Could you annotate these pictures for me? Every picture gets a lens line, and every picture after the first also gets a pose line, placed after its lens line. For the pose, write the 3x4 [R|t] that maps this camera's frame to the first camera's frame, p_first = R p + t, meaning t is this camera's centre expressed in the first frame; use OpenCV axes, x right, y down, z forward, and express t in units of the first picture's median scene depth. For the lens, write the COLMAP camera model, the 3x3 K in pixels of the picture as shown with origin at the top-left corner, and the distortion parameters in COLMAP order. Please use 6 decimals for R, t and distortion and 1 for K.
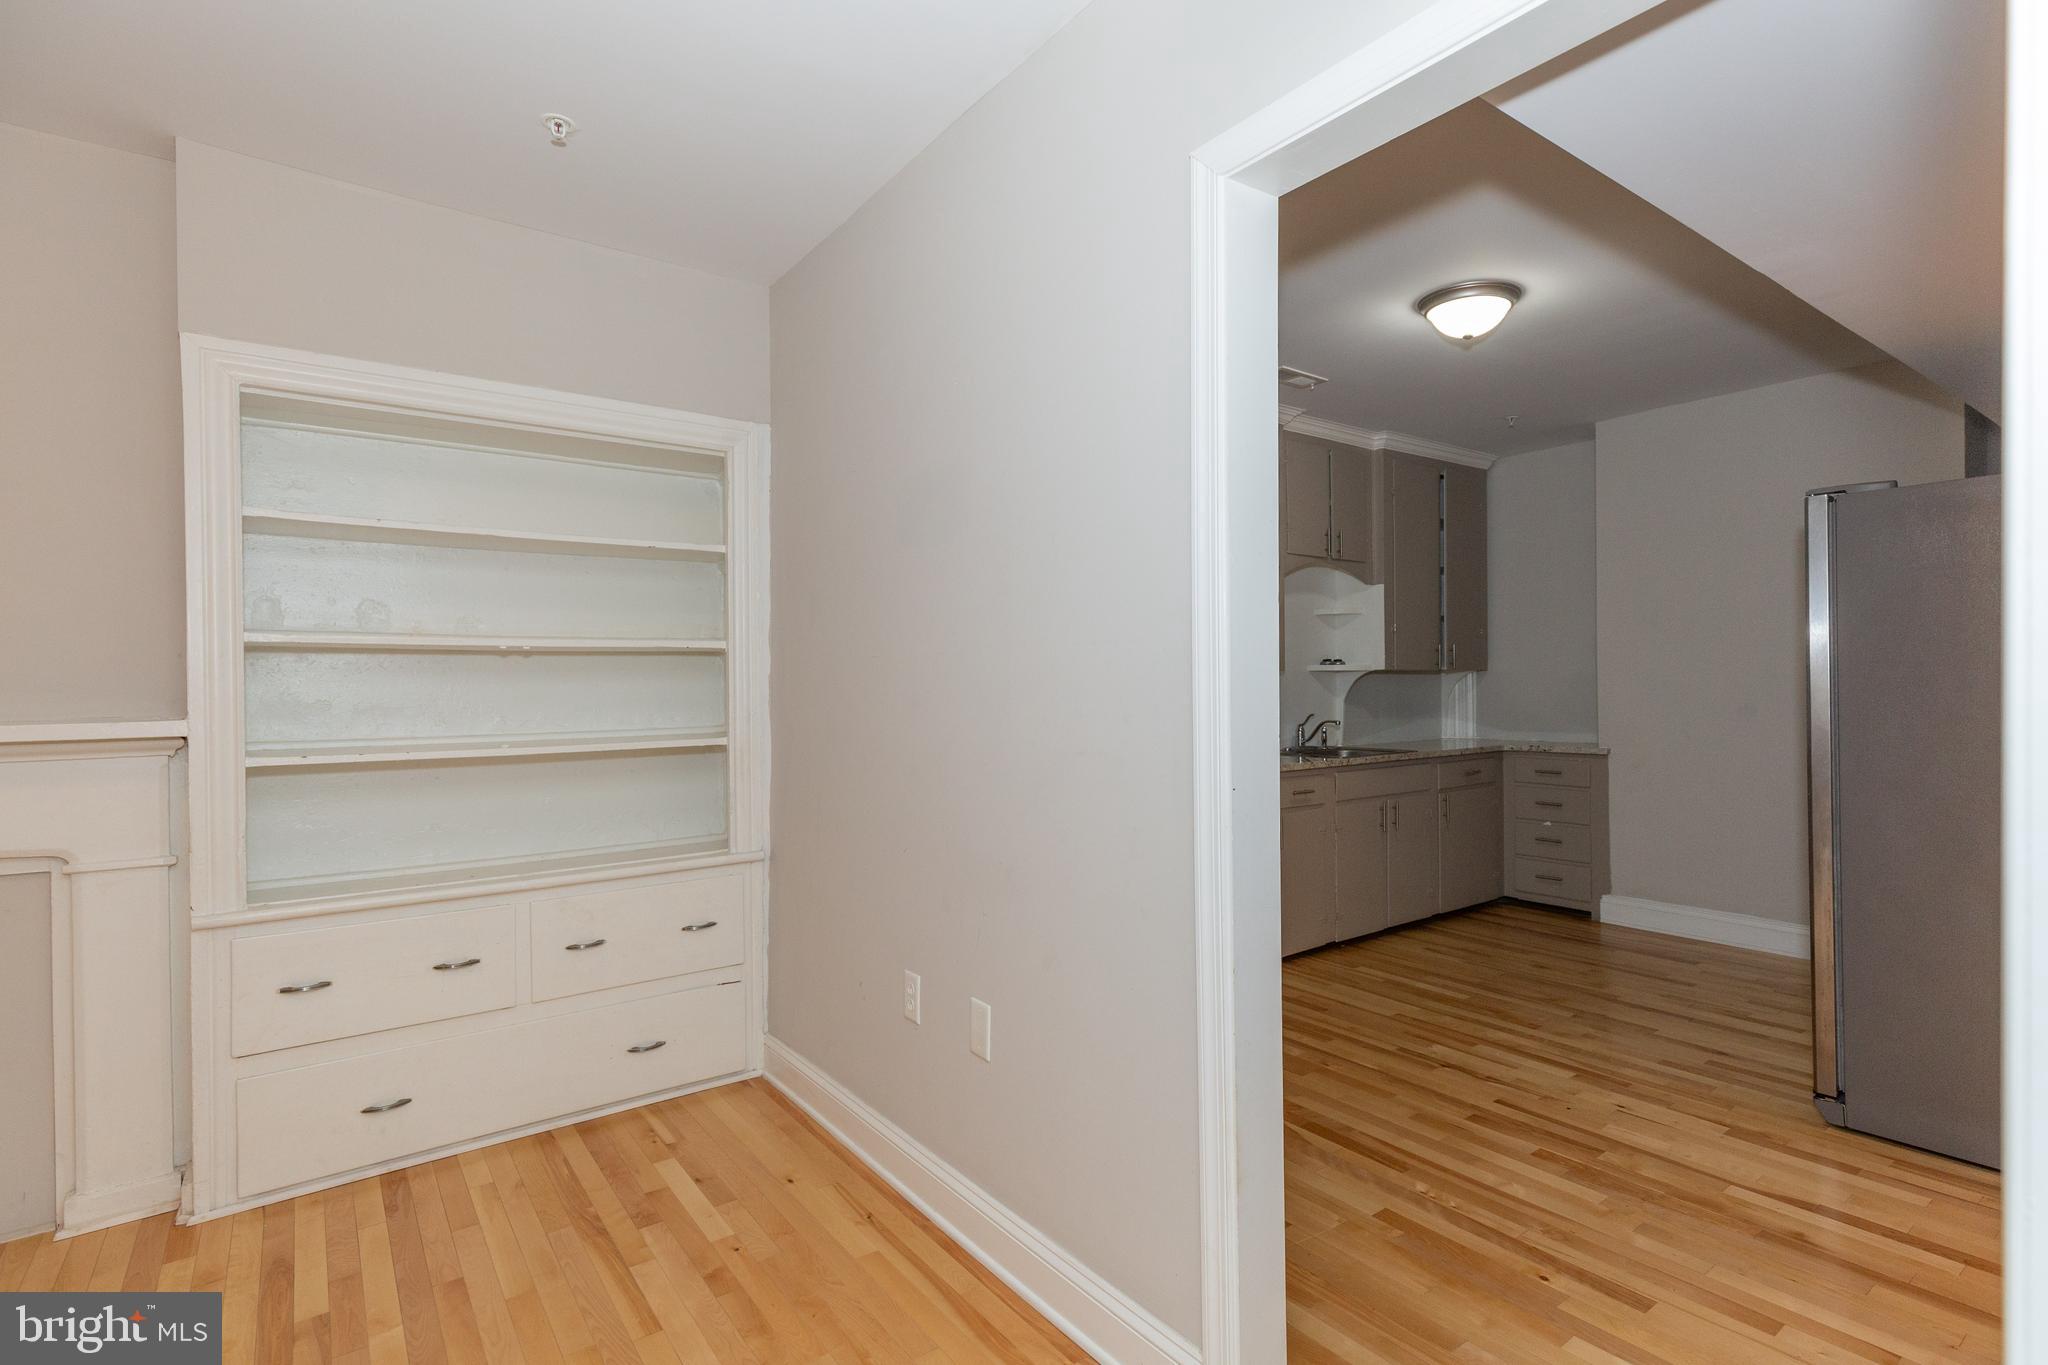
lens RADIAL K [[988.2, 0, 1029.7], [0, 988.2, 677.1], [0, 0, 1]] dist [-0.000107, -0.000131]
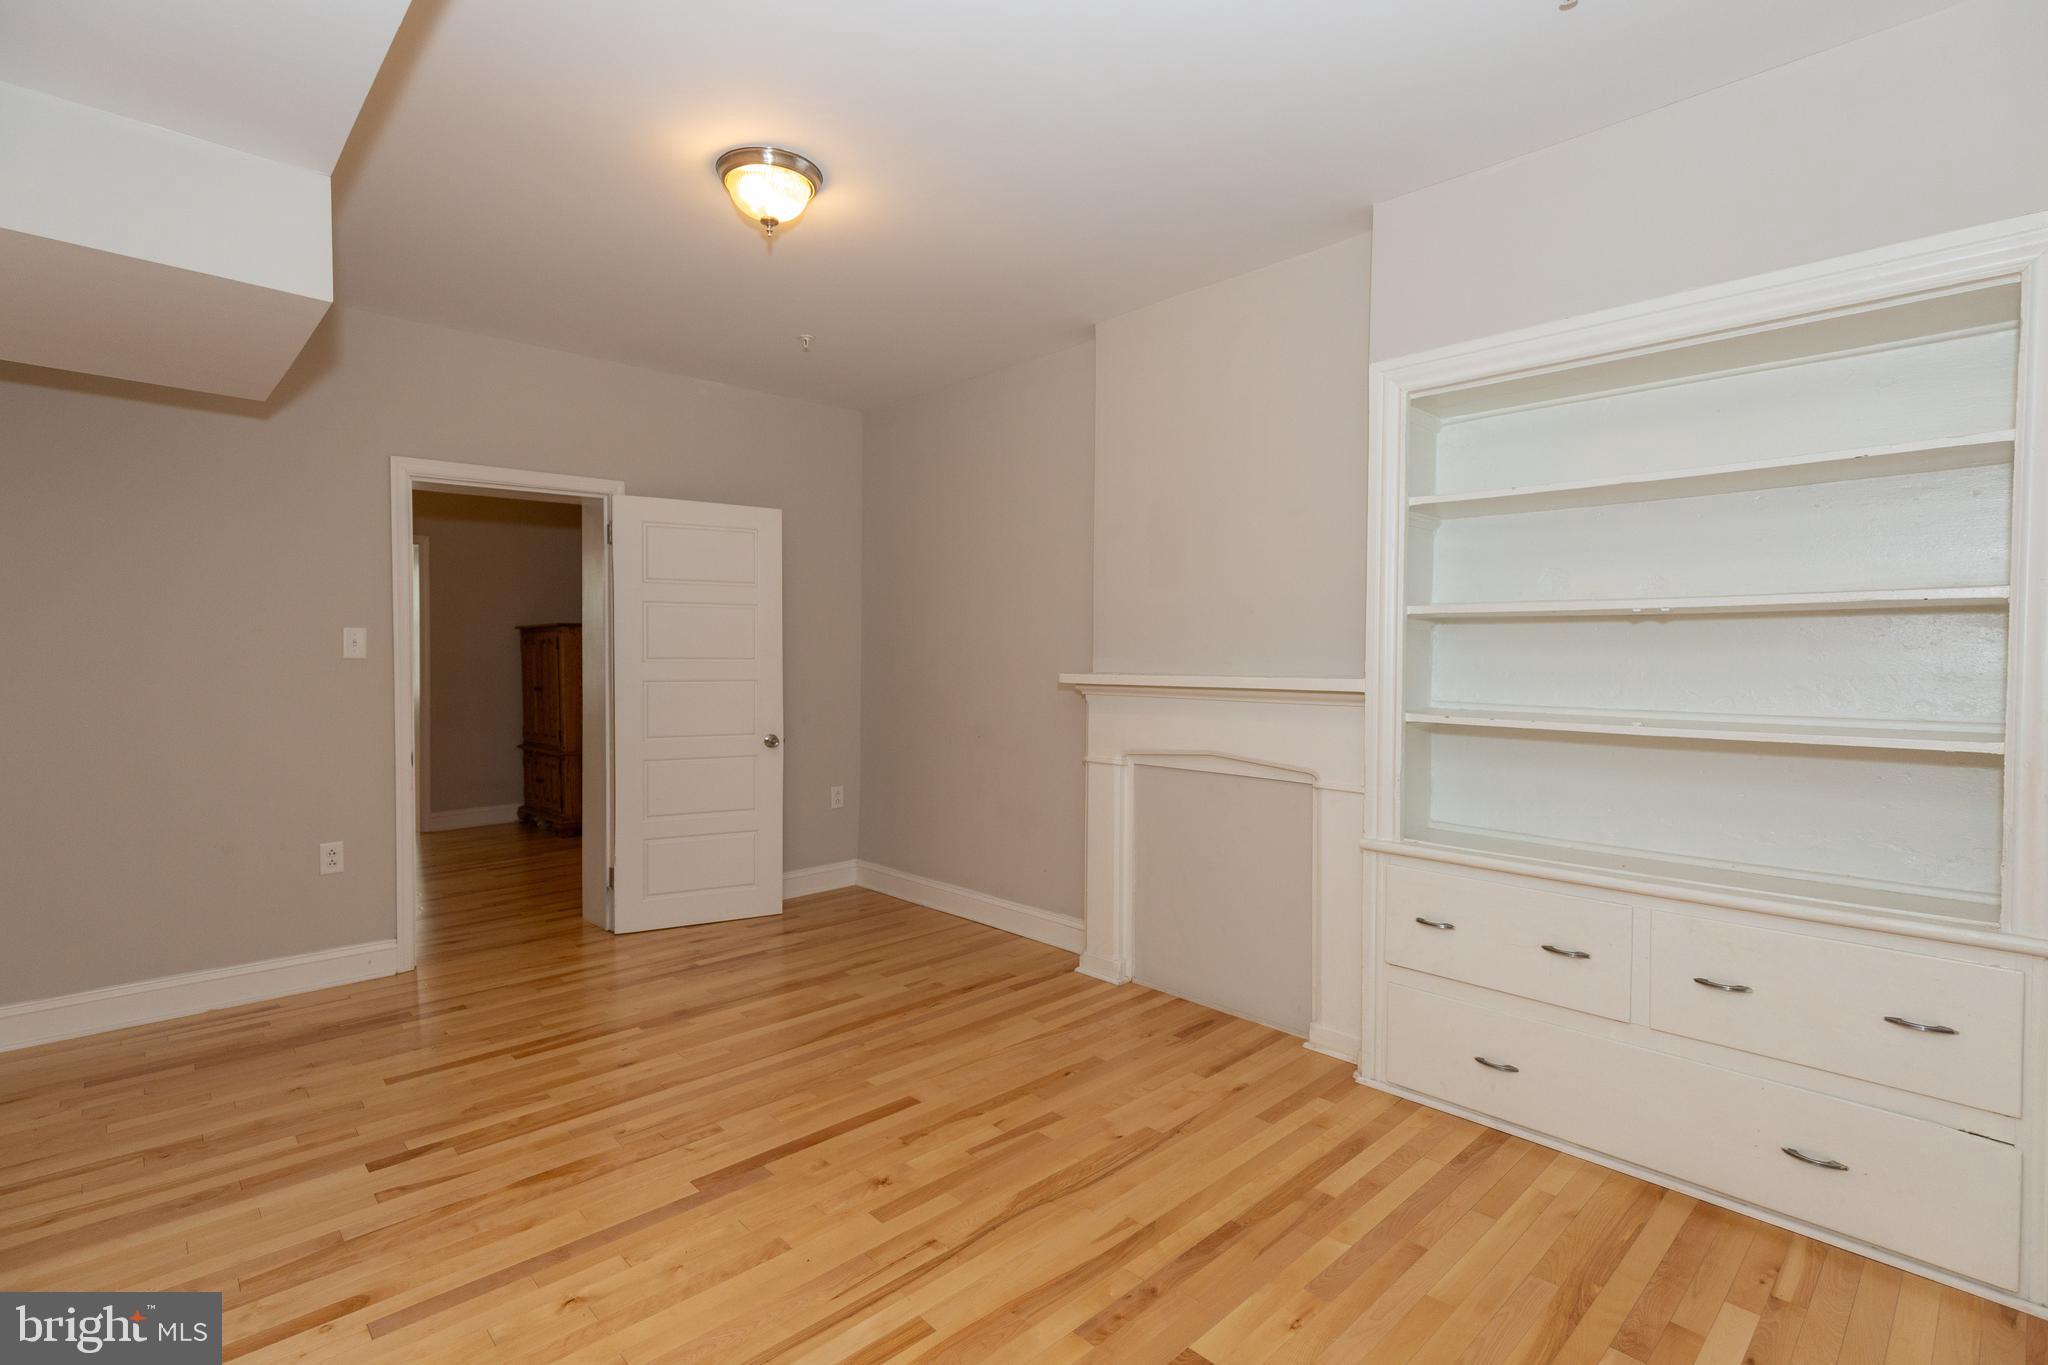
lens RADIAL K [[936.4, 0, 1023.3], [0, 936.4, 677.8], [0, 0, 1]] dist [0.001257, -0.000187]
pose [[0.128431, 0.033890, -0.991139, 0.246507], [-0.006275, 0.999424, 0.033361, 0.005518], [0.991699, 0.001935, 0.128570, 0.411835]]
